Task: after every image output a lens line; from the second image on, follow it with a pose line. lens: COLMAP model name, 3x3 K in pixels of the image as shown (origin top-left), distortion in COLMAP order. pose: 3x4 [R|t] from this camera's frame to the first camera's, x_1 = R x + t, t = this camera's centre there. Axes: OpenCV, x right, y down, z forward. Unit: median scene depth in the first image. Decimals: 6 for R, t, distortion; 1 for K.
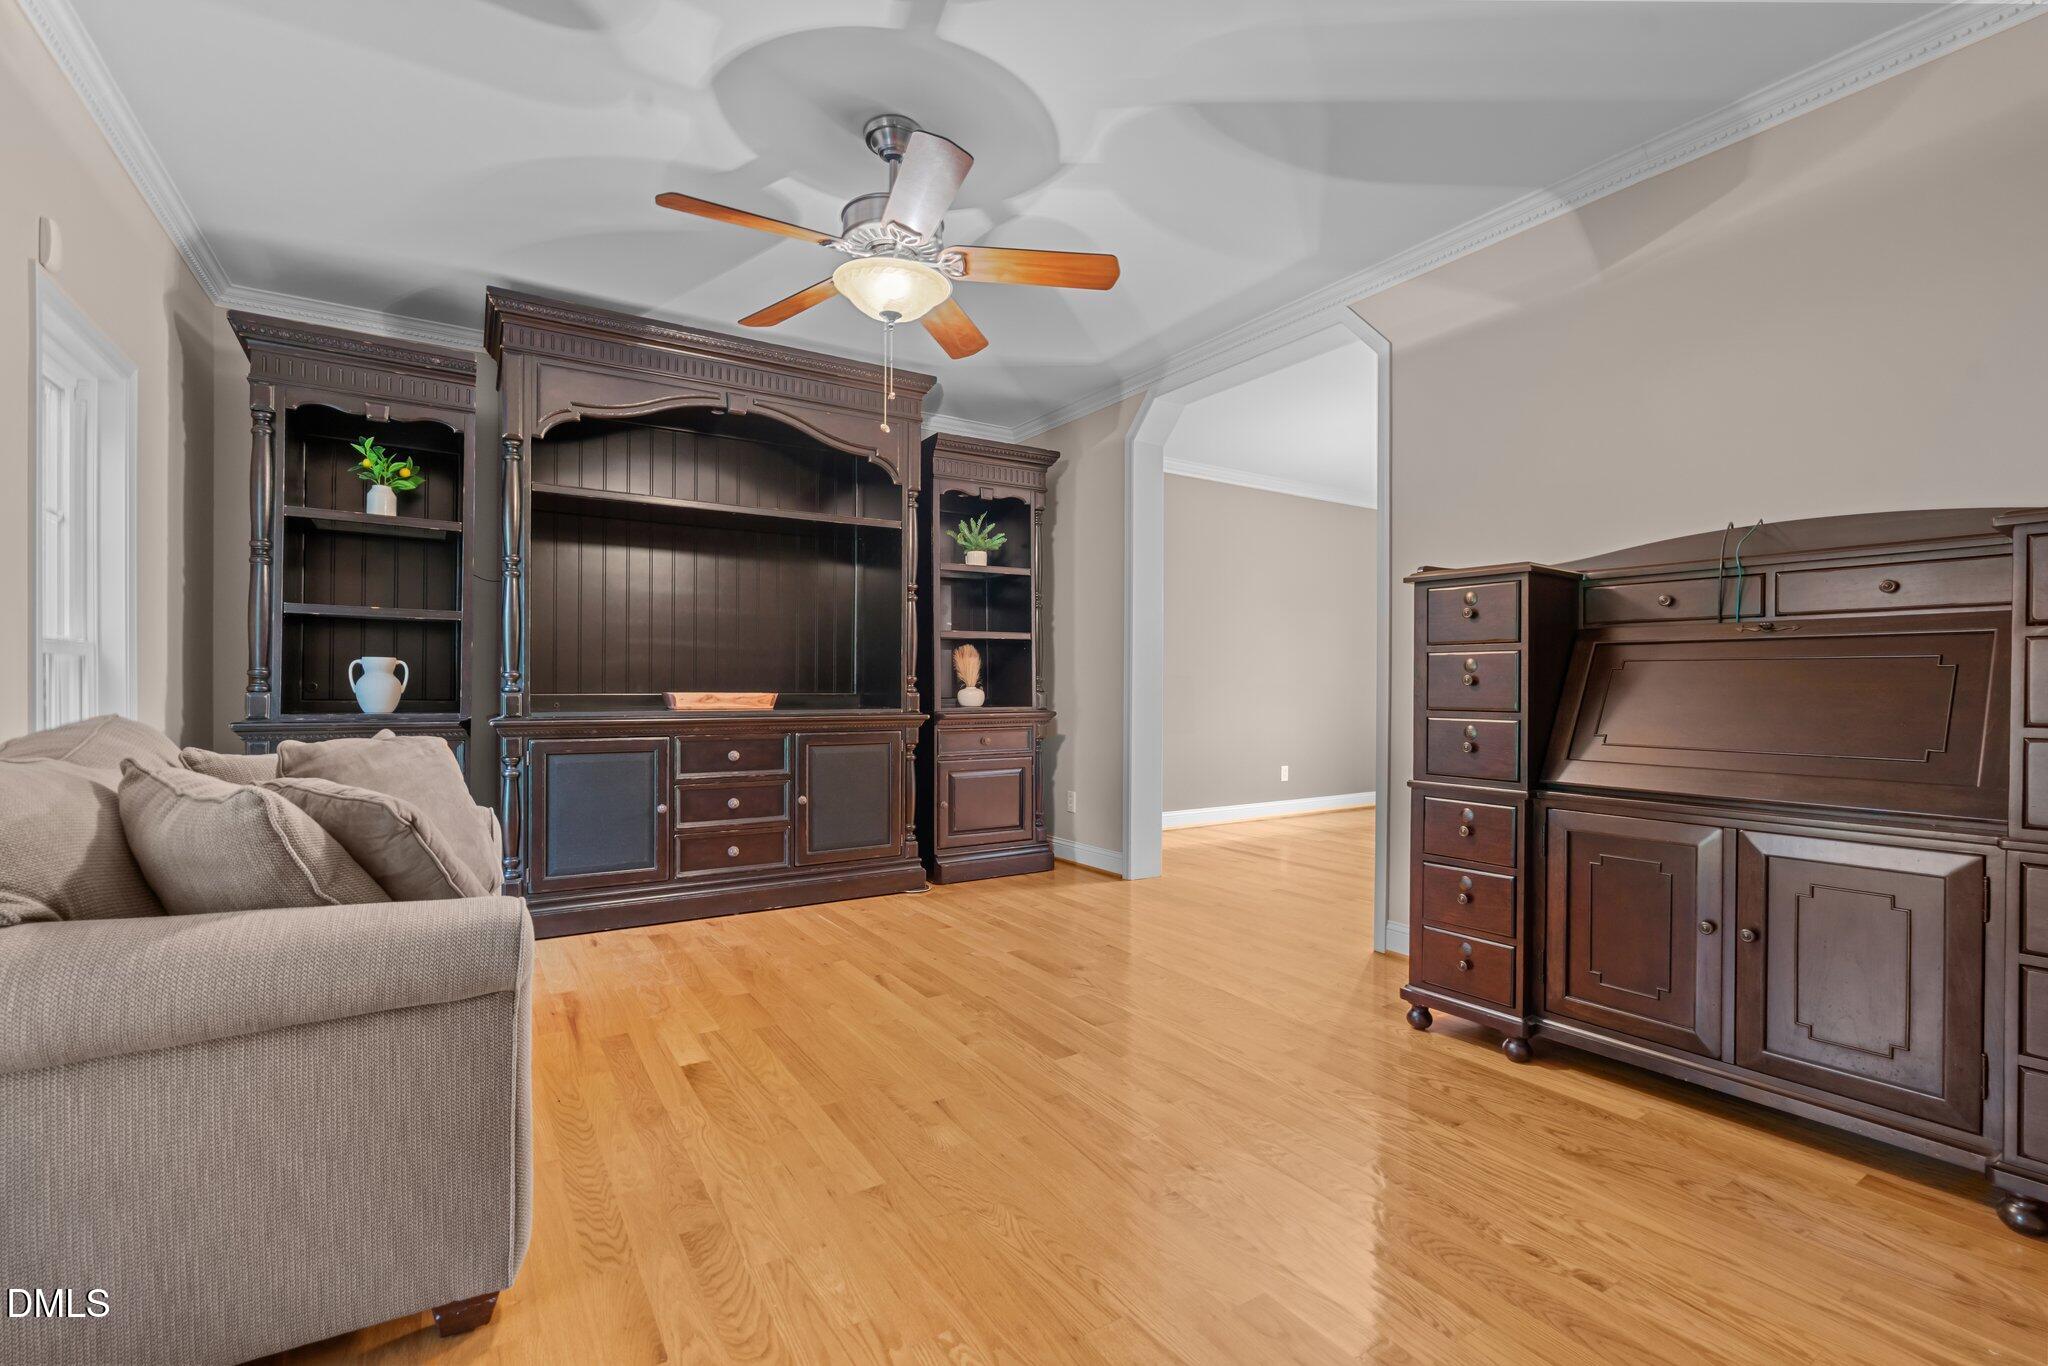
lens RADIAL K [[911.9, 0, 1018.9], [0, 911.9, 693.2], [0, 0, 1]] dist [-0.014054, 0.000457]
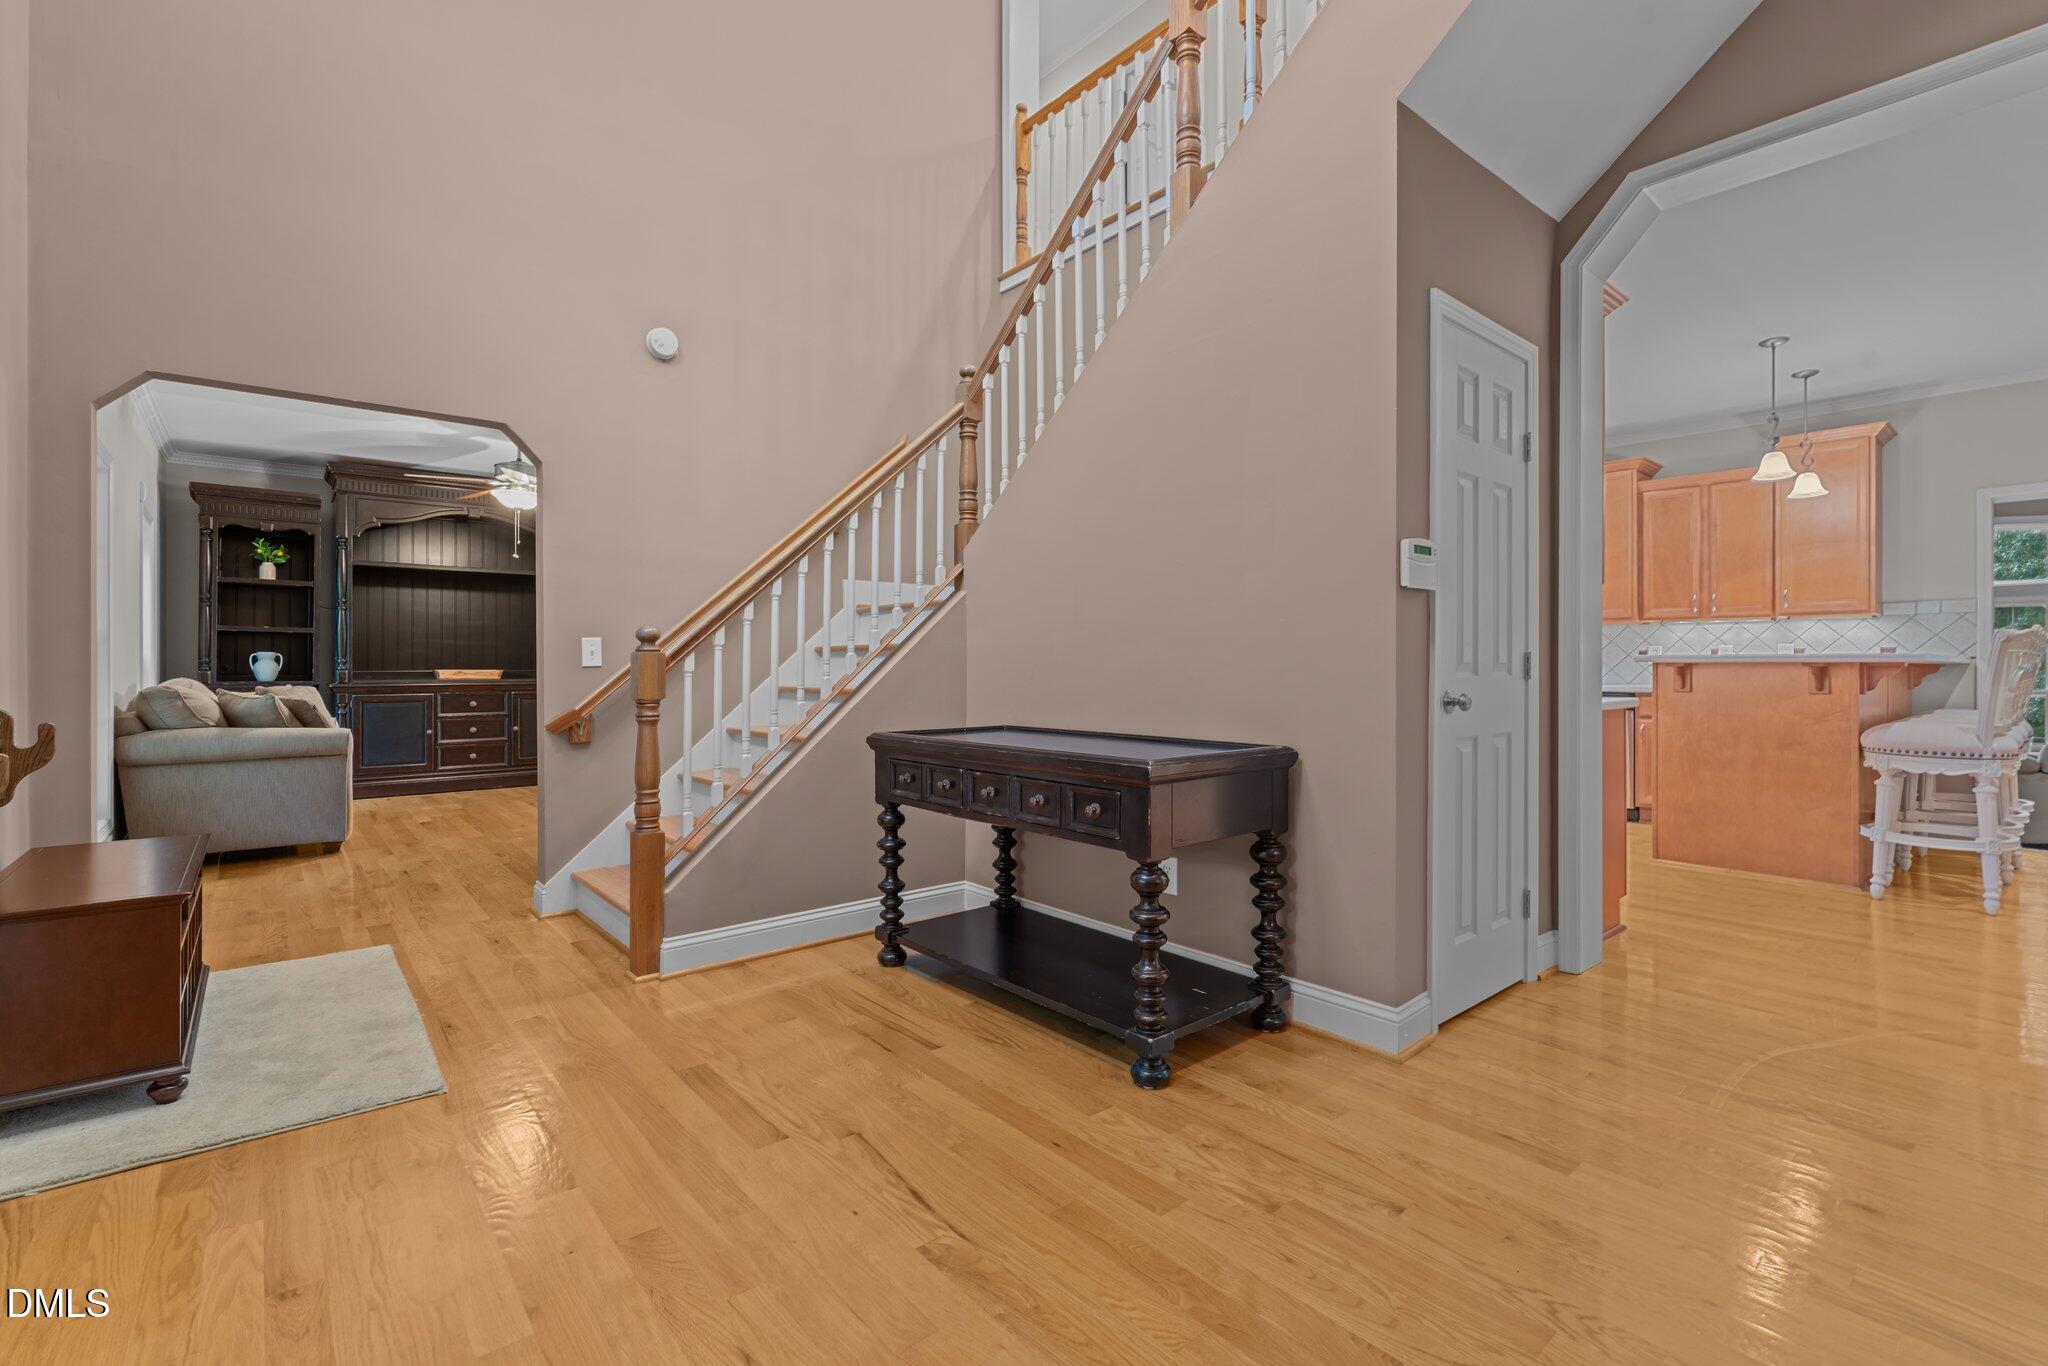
lens RADIAL K [[911.9, 0, 1020.9], [0, 911.9, 664.3], [0, 0, 1]] dist [-0.014054, 0.000457]
pose [[0.989853, -0.005805, 0.141977, 0.580941], [0.006861, 0.999952, -0.006953, 0.010243], [-0.141930, 0.007856, 0.989846, -1.079414]]
